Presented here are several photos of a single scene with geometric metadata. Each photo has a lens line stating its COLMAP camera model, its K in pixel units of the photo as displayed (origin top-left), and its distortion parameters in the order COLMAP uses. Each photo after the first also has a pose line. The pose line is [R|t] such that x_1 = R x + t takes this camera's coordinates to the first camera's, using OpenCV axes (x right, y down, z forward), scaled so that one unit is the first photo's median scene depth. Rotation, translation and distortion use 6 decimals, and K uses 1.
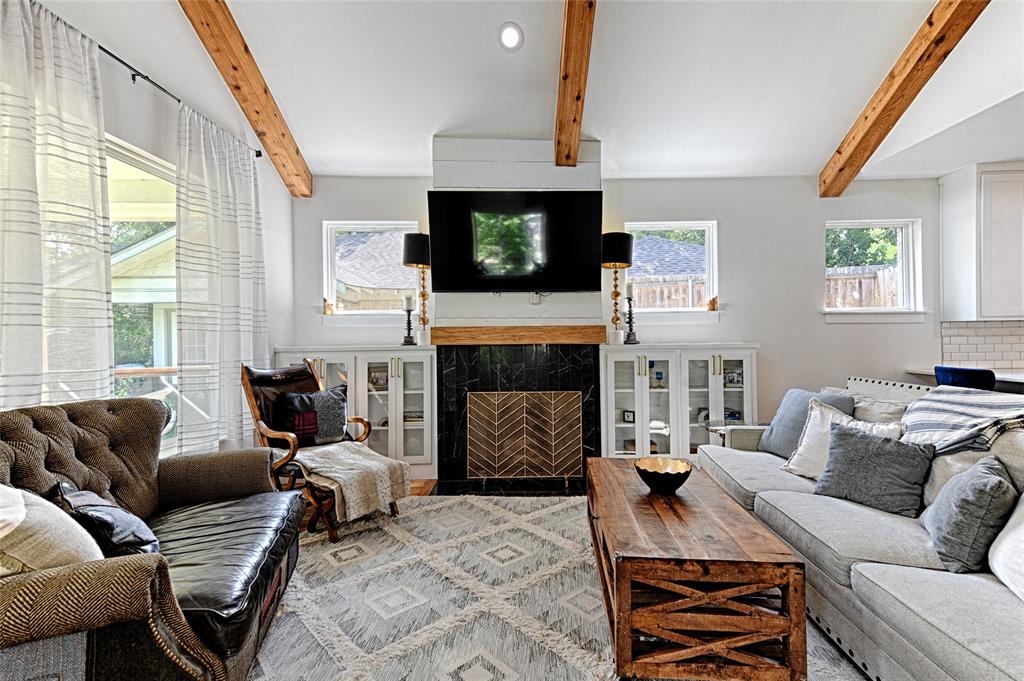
lens RADIAL K [[427.3, 0, 537.2], [0, 427.3, 334.1], [0, 0, 1]] dist [0.034991, -0.000014]
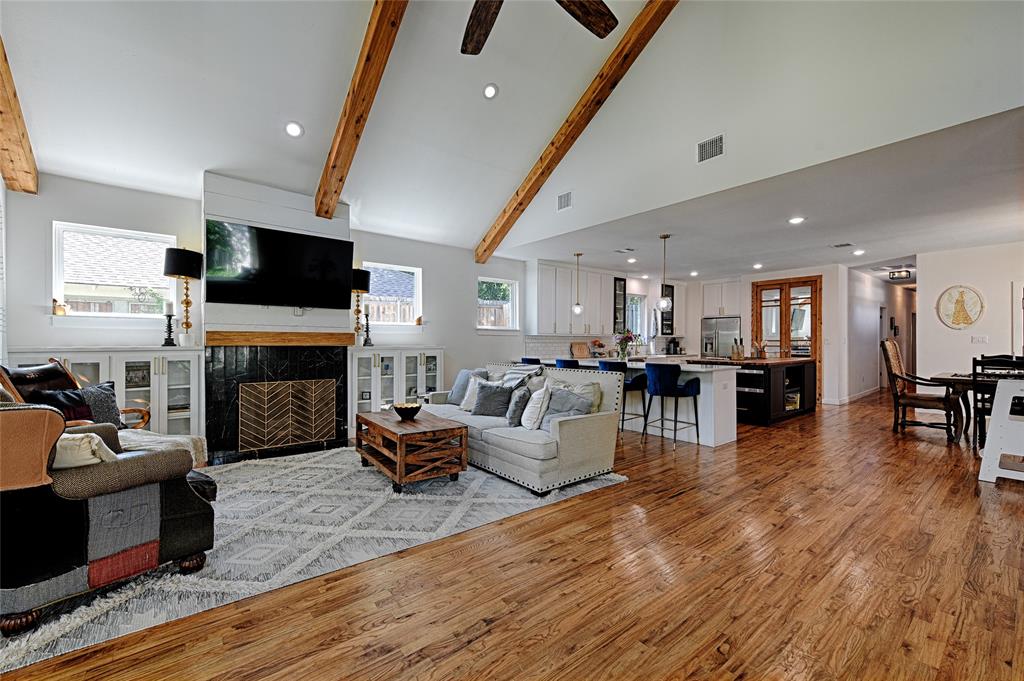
lens RADIAL K [[416.7, 0, 517.4], [0, 416.7, 341.3], [0, 0, 1]] dist [0.020818, -0.000023]
pose [[0.778951, 0.011868, 0.626973, -0.292198], [-0.013218, 0.999909, -0.002505, 0.004069], [-0.626946, -0.006337, 0.779037, -0.453523]]
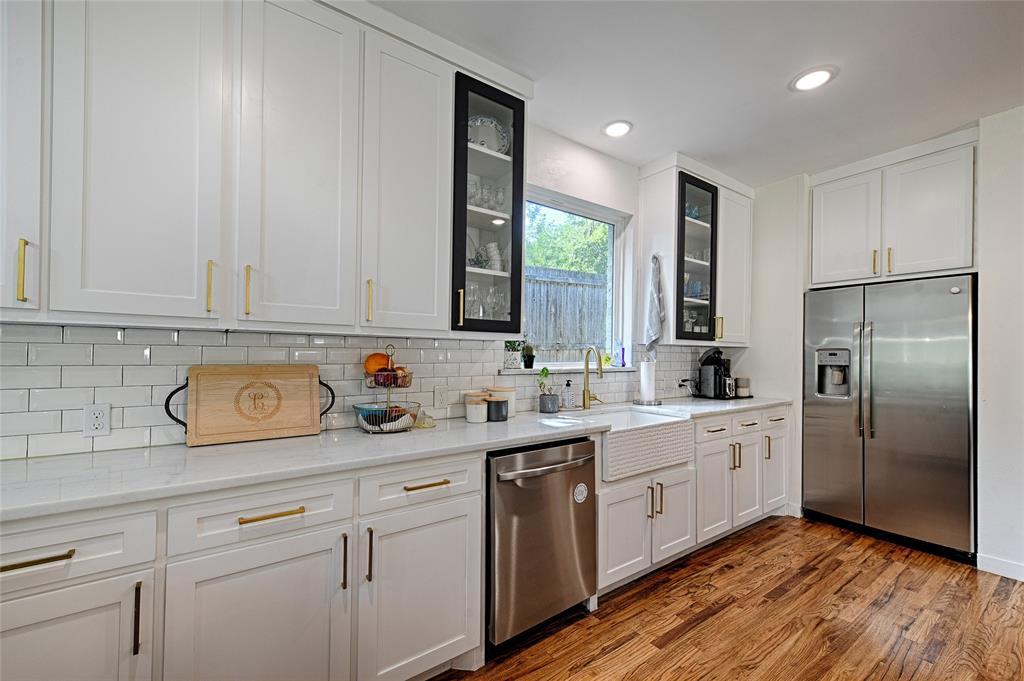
lens RADIAL K [[416.8, 0, 514.2], [0, 416.8, 349.8], [0, 0, 1]] dist [0.001221, 0.000072]
pose [[0.818181, 0.027225, 0.574315, 1.347354], [-0.023900, 0.999625, -0.013337, -0.015193], [-0.574463, -0.002814, 0.818526, 0.550539]]
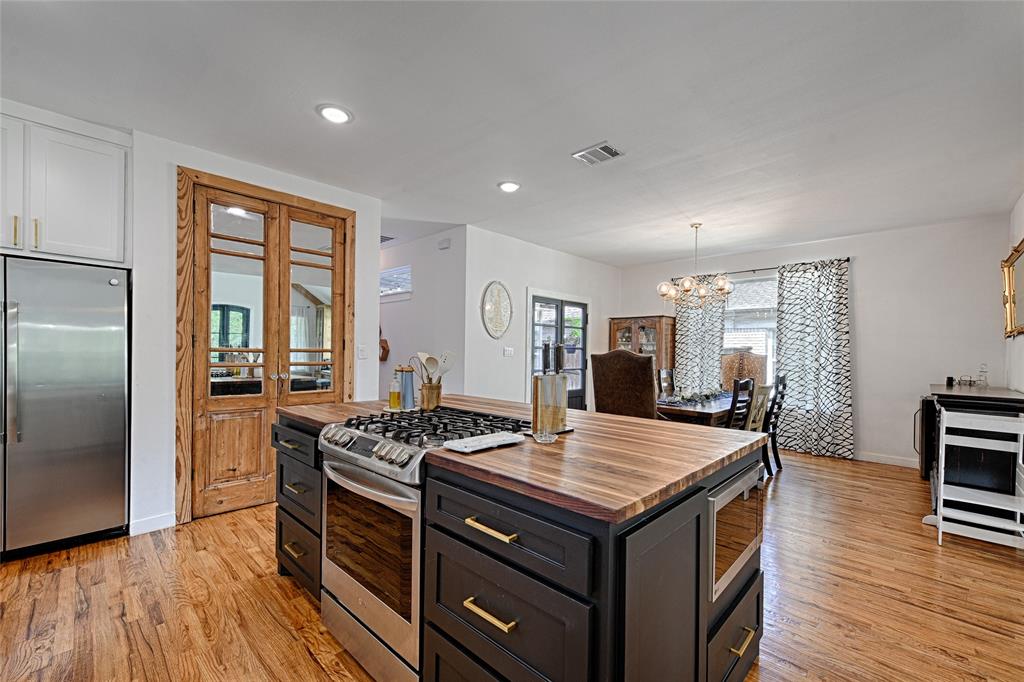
lens RADIAL K [[421.7, 0, 516.3], [0, 421.7, 357.1], [0, 0, 1]] dist [-0.000479, -0.000143]
pose [[-0.716773, -0.001978, 0.697304, 1.331091], [-0.006419, 0.999972, -0.003762, -0.012272], [-0.697277, -0.007172, -0.716766, 0.731998]]
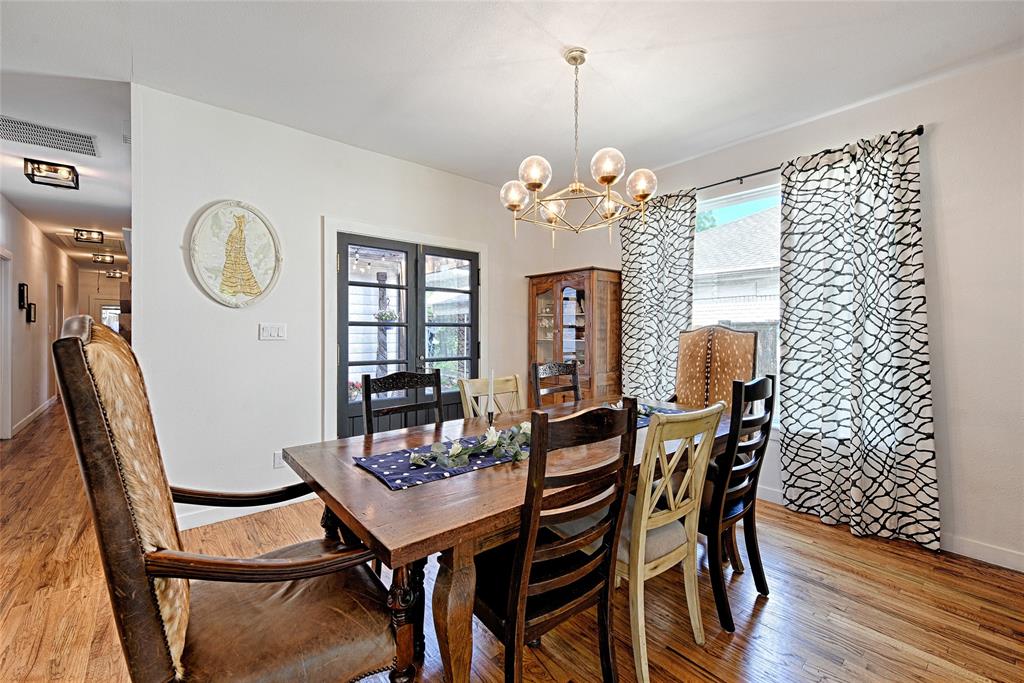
lens RADIAL K [[425.3, 0, 543.5], [0, 425.3, 332.7], [0, 0, 1]] dist [0.002796, 0.000078]
pose [[-0.672009, 0.013839, 0.740414, 1.419766], [0.004355, 0.999882, -0.014735, -0.018582], [-0.740530, -0.006677, -0.671990, -0.114594]]
